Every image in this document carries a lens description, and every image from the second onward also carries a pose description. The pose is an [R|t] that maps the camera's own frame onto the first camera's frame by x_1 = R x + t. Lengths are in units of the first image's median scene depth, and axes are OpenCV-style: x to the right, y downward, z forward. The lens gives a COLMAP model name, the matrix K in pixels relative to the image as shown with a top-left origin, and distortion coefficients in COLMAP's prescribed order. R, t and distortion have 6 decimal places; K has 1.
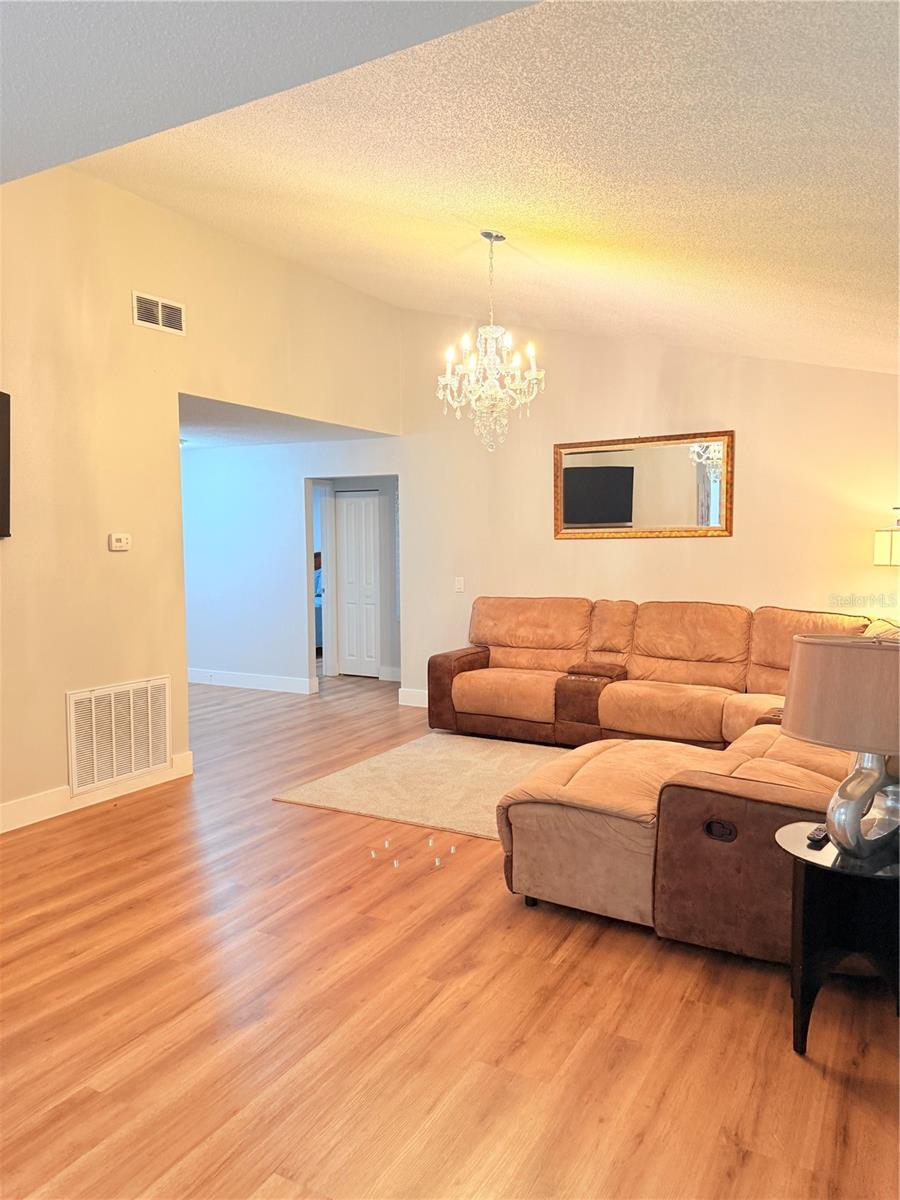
lens RADIAL K [[844.9, 0, 428.8], [0, 844.9, 601.6], [0, 0, 1]] dist [0.068504, -0.074610]
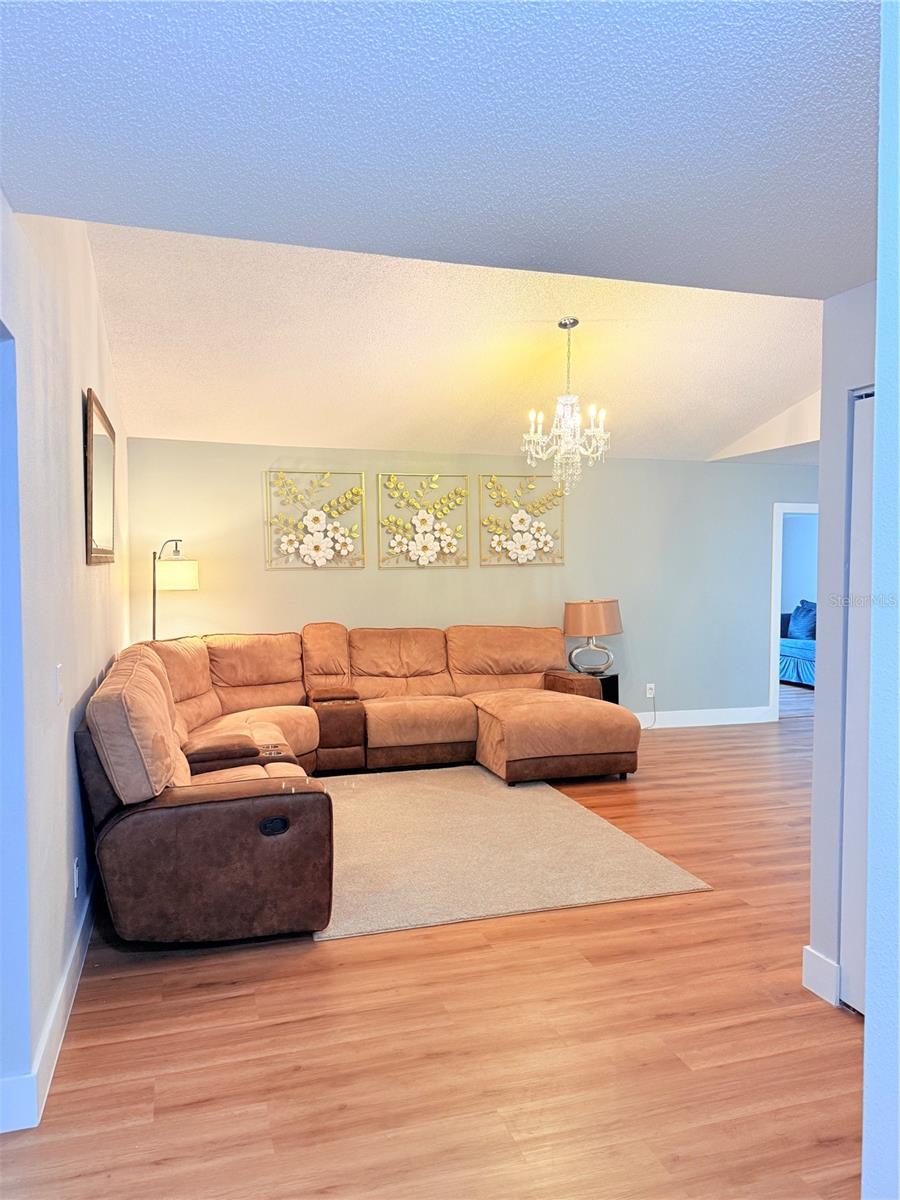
lens RADIAL K [[844.9, 0, 428.8], [0, 844.9, 601.6], [0, 0, 1]] dist [0.068504, -0.074610]
pose [[-0.728849, -0.022862, 0.684292, -0.656132], [0.054496, 0.994334, 0.091265, -0.157262], [-0.682502, 0.103809, -0.723474, 2.126337]]
